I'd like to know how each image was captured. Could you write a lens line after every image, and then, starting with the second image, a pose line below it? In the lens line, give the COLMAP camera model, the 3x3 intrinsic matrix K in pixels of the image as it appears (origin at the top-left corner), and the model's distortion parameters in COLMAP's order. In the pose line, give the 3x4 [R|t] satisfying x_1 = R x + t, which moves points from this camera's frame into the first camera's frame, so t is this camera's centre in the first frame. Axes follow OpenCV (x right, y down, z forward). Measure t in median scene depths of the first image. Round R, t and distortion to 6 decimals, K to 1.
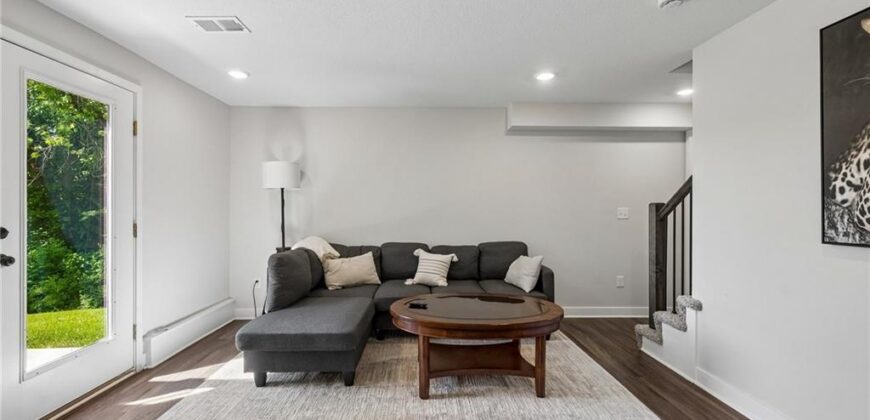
lens RADIAL K [[368.3, 0, 422.2], [0, 368.3, 209.6], [0, 0, 1]] dist [0.000059, 0.000011]
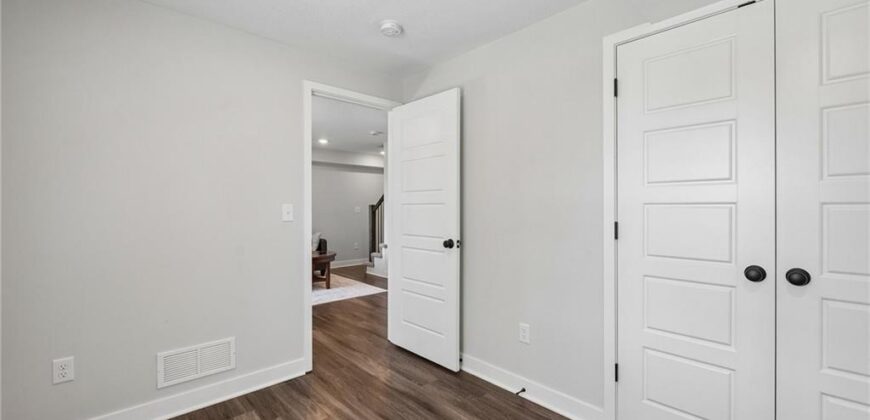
lens RADIAL K [[372.7, 0, 435.0], [0, 372.7, 210.0], [0, 0, 1]] dist [-0.016029, -0.000038]
pose [[0.752096, -0.007424, 0.659011, -0.586485], [0.002548, 0.999962, 0.008358, -0.005091], [-0.659048, -0.004607, 0.752087, -0.987617]]
